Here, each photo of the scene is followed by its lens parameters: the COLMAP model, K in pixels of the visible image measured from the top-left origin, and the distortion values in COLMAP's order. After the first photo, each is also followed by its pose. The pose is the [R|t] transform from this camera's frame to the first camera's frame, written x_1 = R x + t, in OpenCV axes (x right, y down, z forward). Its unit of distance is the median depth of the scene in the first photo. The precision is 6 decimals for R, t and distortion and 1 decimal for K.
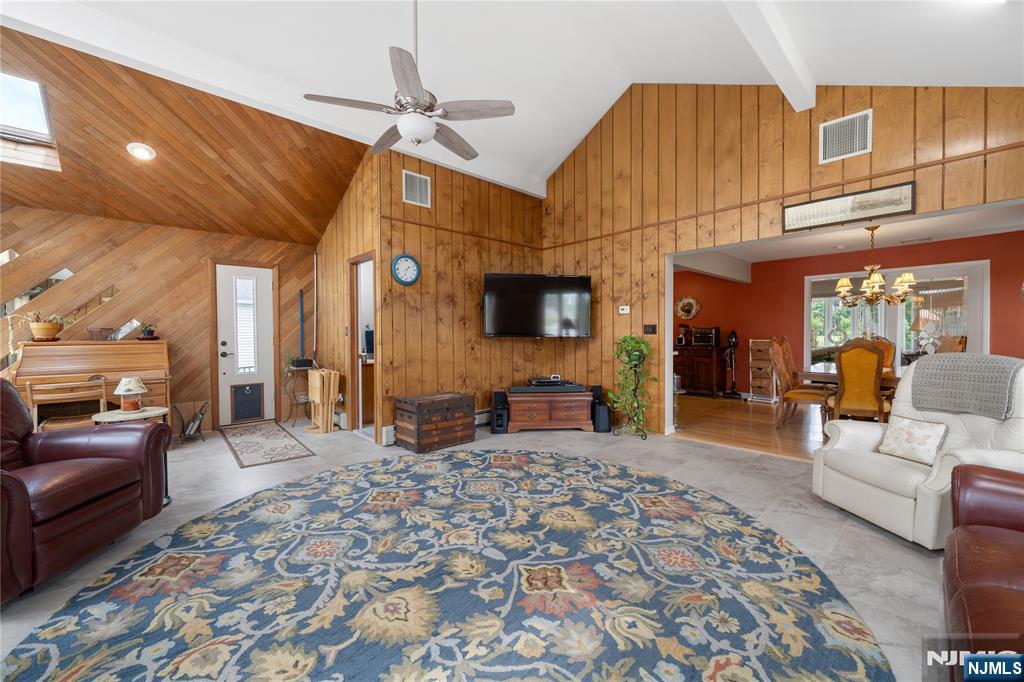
lens RADIAL K [[400.9, 0, 509.2], [0, 400.9, 341.9], [0, 0, 1]] dist [-0.003238, 0.000184]
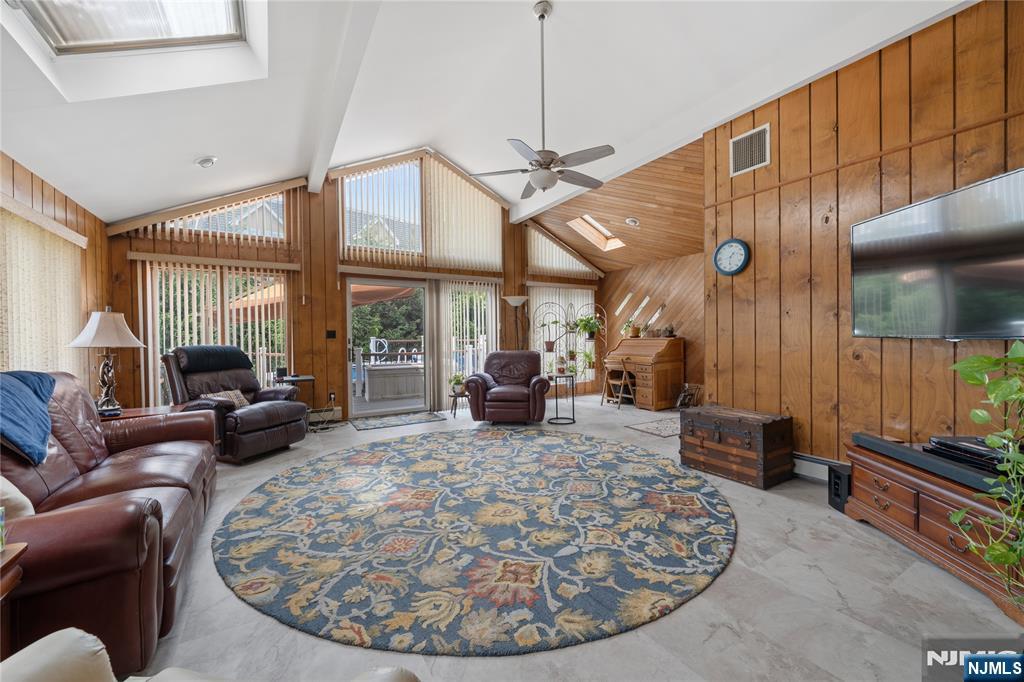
lens RADIAL K [[400.9, 0, 509.8], [0, 400.9, 341.3], [0, 0, 1]] dist [-0.003238, 0.000184]
pose [[-0.207285, 0.019969, -0.978077, 1.200878], [-0.006508, 0.999741, 0.021791, -0.032611], [0.978259, 0.010882, -0.207101, 1.290300]]
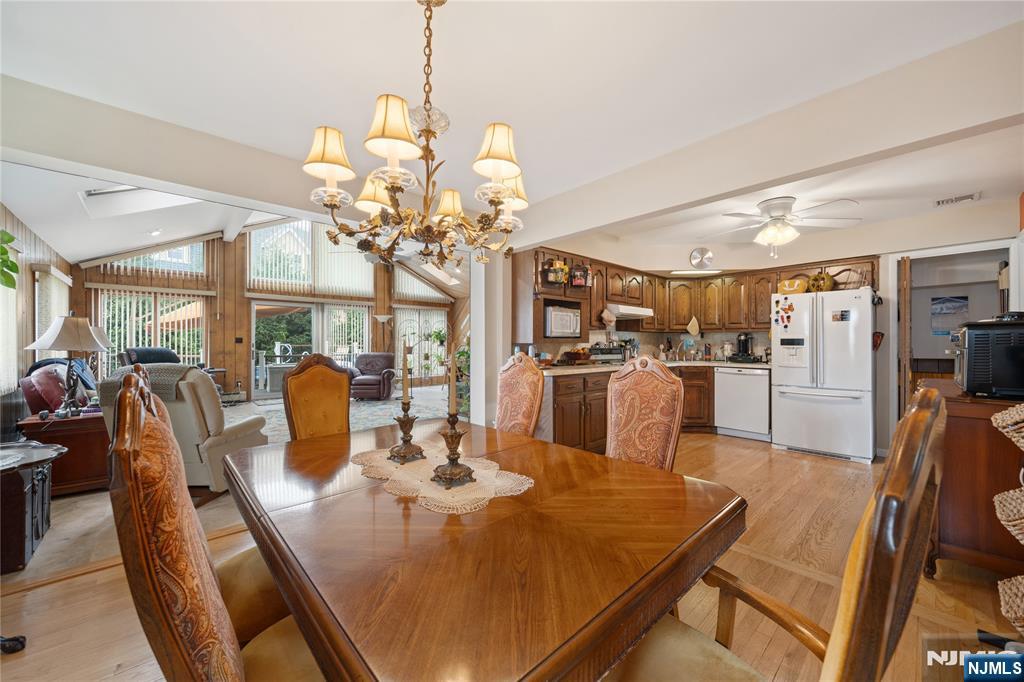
lens RADIAL K [[384.9, 0, 512.6], [0, 384.9, 340.0], [0, 0, 1]] dist [-0.005557, -0.000307]
pose [[-0.001240, 0.000791, -0.999999, 2.292317], [-0.018449, 0.999829, 0.000814, -0.062298], [0.999829, 0.018450, -0.001226, 2.046812]]
